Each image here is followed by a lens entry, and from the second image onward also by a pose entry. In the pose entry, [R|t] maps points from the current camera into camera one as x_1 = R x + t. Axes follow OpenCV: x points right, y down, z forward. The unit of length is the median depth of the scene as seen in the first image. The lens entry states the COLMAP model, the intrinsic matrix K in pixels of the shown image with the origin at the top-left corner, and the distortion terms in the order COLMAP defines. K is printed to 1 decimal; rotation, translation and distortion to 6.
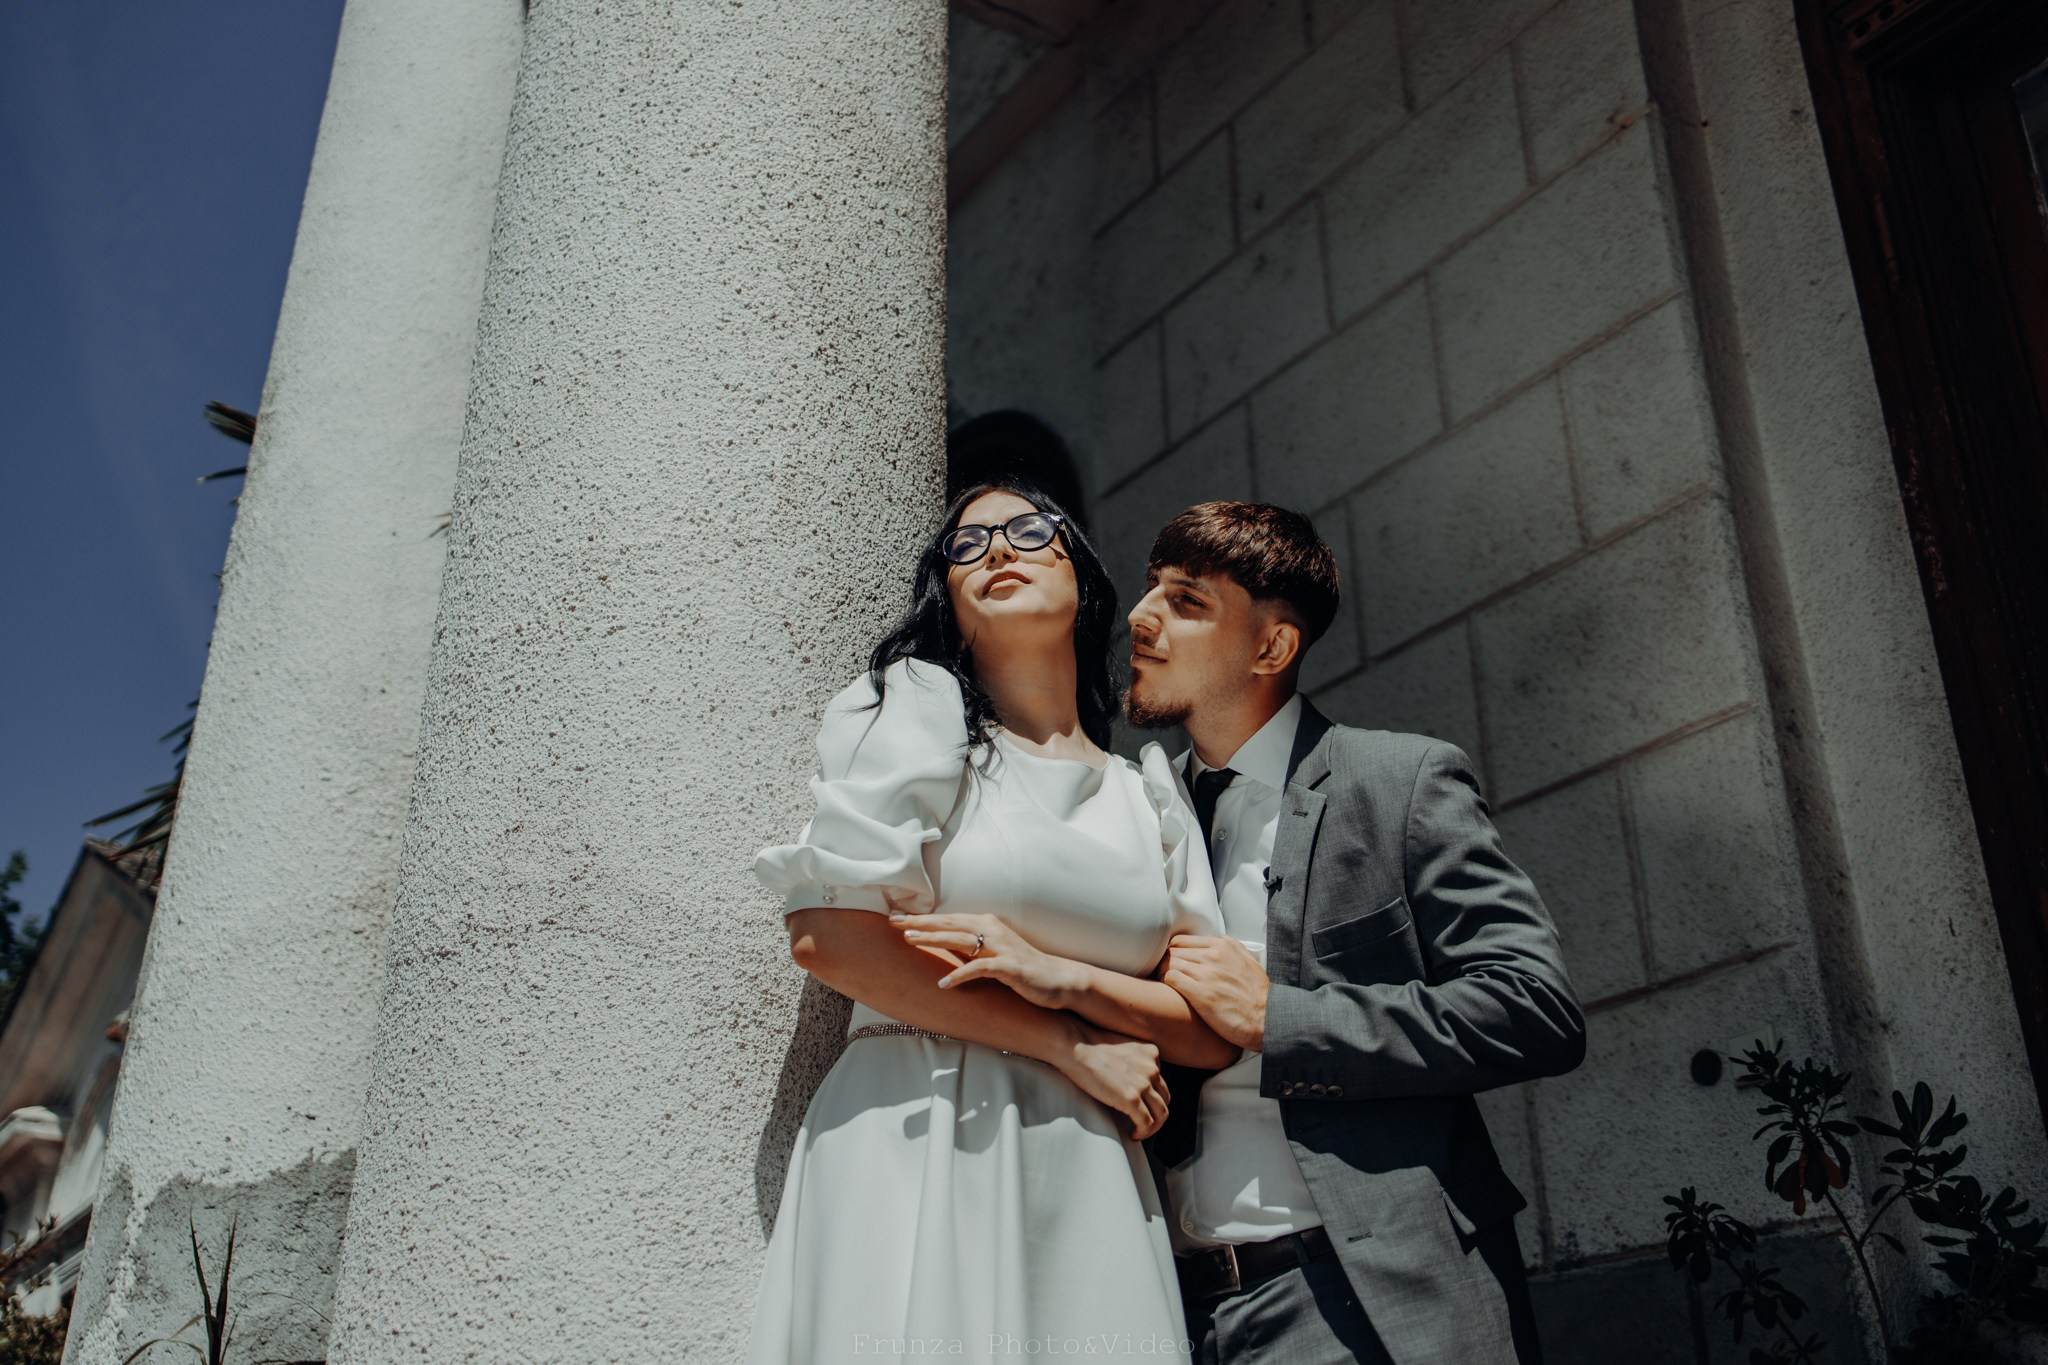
lens RADIAL K [[2016.2, 0, 1024.0], [0, 2016.2, 682.5], [0, 0, 1]] dist [-0.002128, 0.011187]
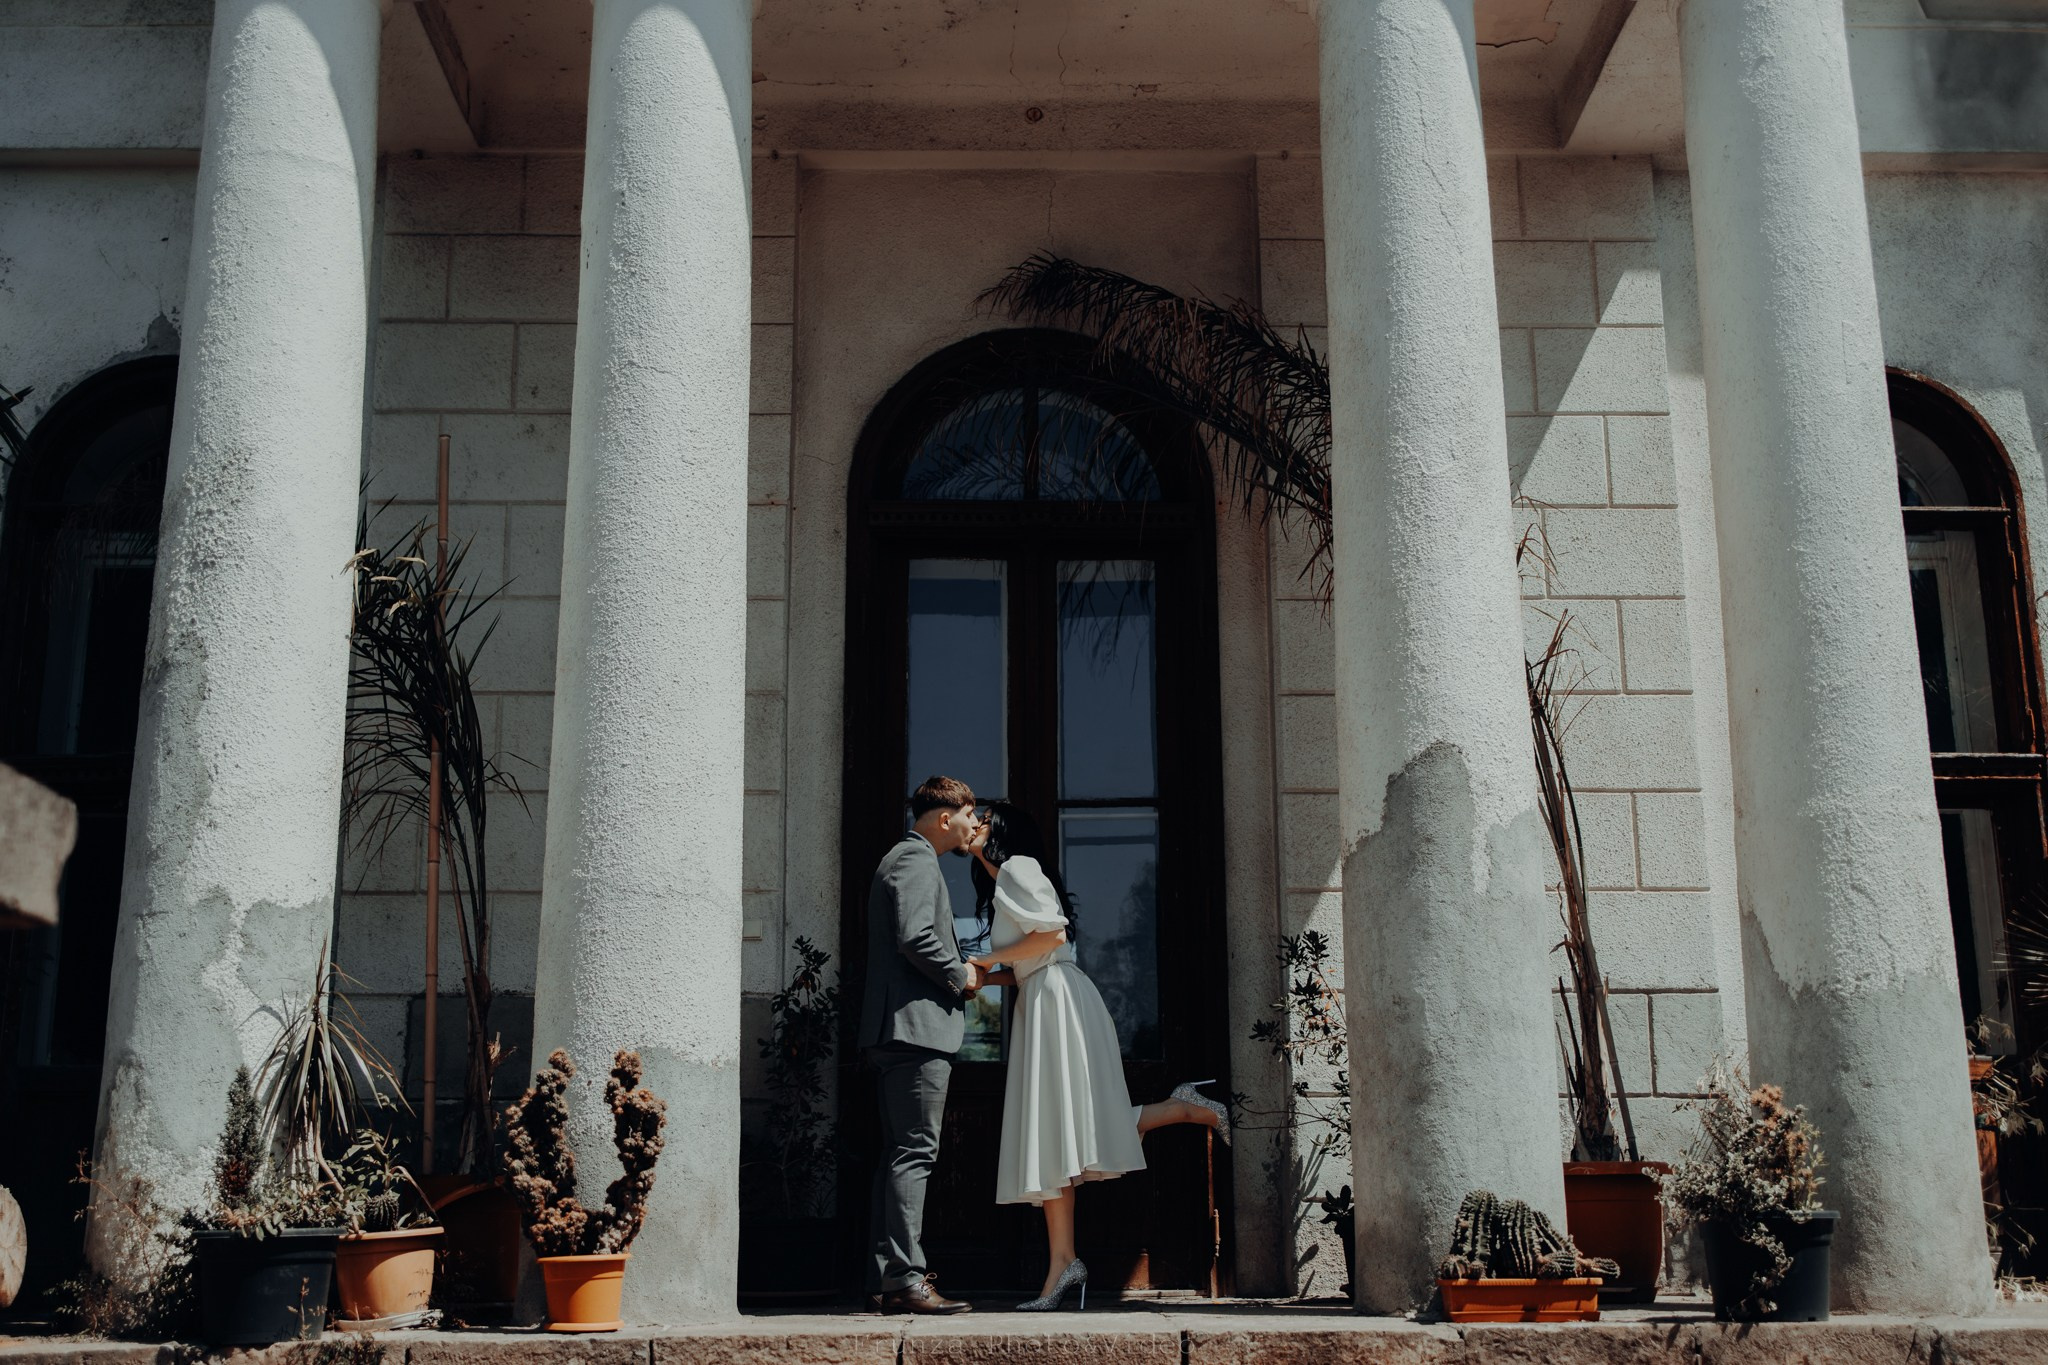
lens RADIAL K [[2032.0, 0, 1024.0], [0, 2032.0, 682.5], [0, 0, 1]] dist [-0.007063, 0.037260]
pose [[0.561118, 0.219362, 0.798139, -2.062124], [-0.366012, 0.930609, 0.001548, -0.314136], [-0.742416, -0.292997, 0.602471, -0.970281]]
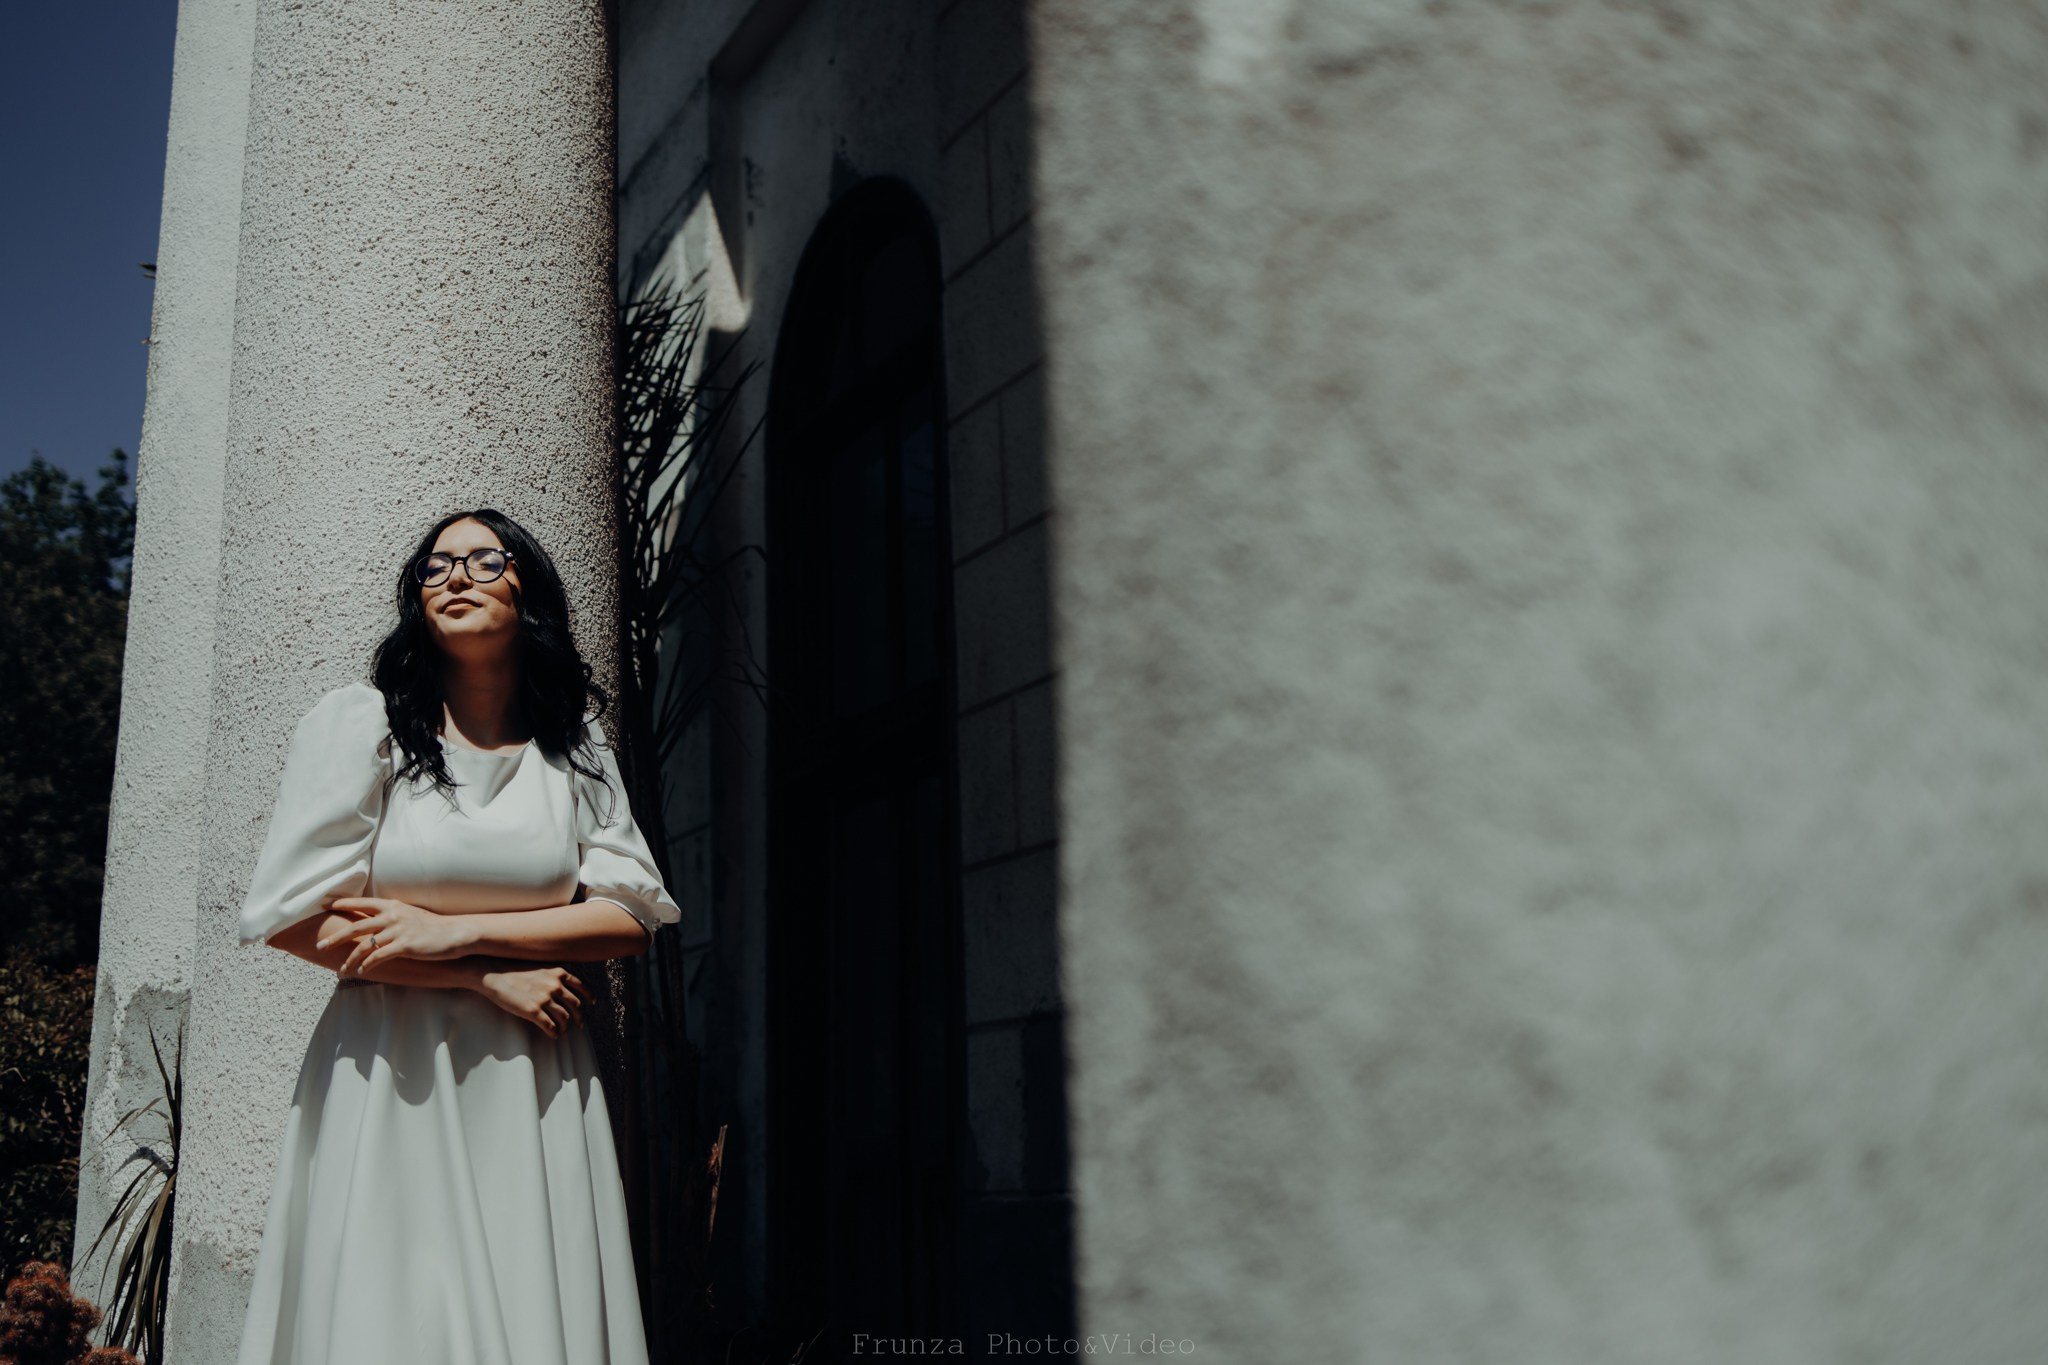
lens RADIAL K [[2032.0, 0, 1024.0], [0, 2032.0, 682.5], [0, 0, 1]] dist [-0.007063, 0.037260]
pose [[0.995050, -0.047012, -0.087553, 0.343859], [0.065595, 0.972545, 0.223278, -0.254443], [0.074652, -0.227916, 0.970815, -0.259641]]
